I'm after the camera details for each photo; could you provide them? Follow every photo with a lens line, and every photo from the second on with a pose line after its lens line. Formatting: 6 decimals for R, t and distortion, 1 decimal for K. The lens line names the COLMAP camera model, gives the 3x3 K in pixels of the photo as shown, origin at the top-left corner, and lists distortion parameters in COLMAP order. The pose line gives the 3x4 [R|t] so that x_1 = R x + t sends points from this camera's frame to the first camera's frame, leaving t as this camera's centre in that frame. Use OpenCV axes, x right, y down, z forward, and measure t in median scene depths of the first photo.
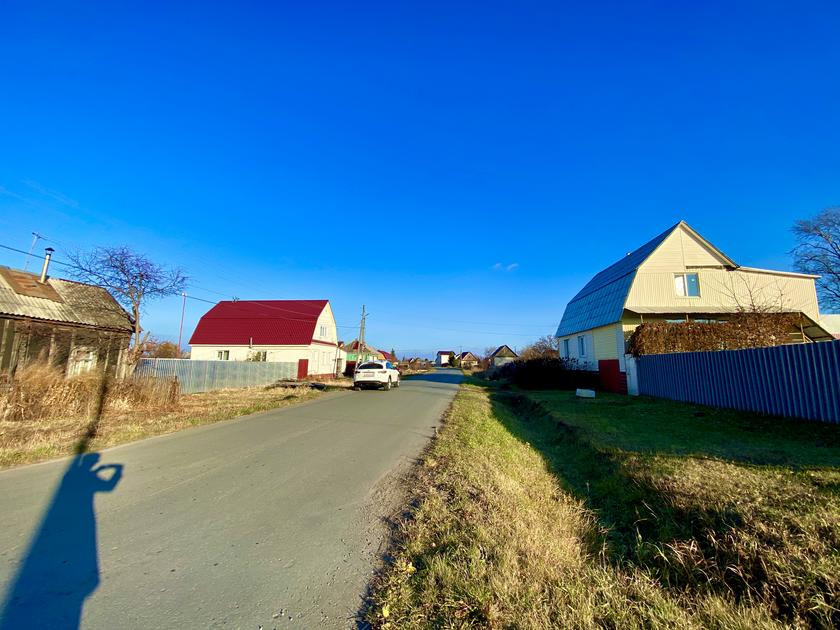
lens RADIAL K [[332.2, 0, 420.3], [0, 332.2, 311.6], [0, 0, 1]] dist [0.024995, -0.024758]
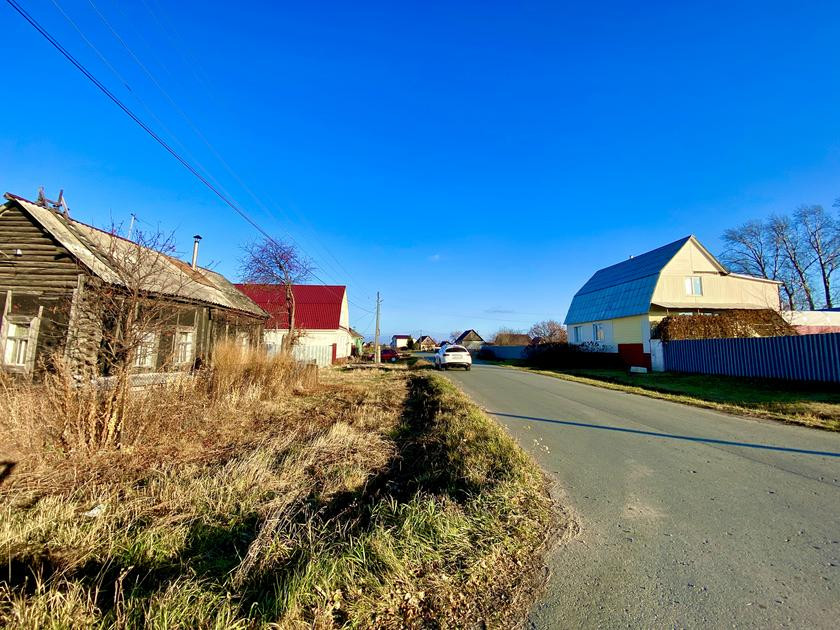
lens RADIAL K [[332.2, 0, 420.3], [0, 332.2, 311.6], [0, 0, 1]] dist [0.024995, -0.024758]
pose [[0.985200, 0.013430, 0.170881, -0.462777], [-0.021634, 0.998696, 0.046239, -0.017000], [-0.170038, -0.049252, 0.984206, -0.096220]]
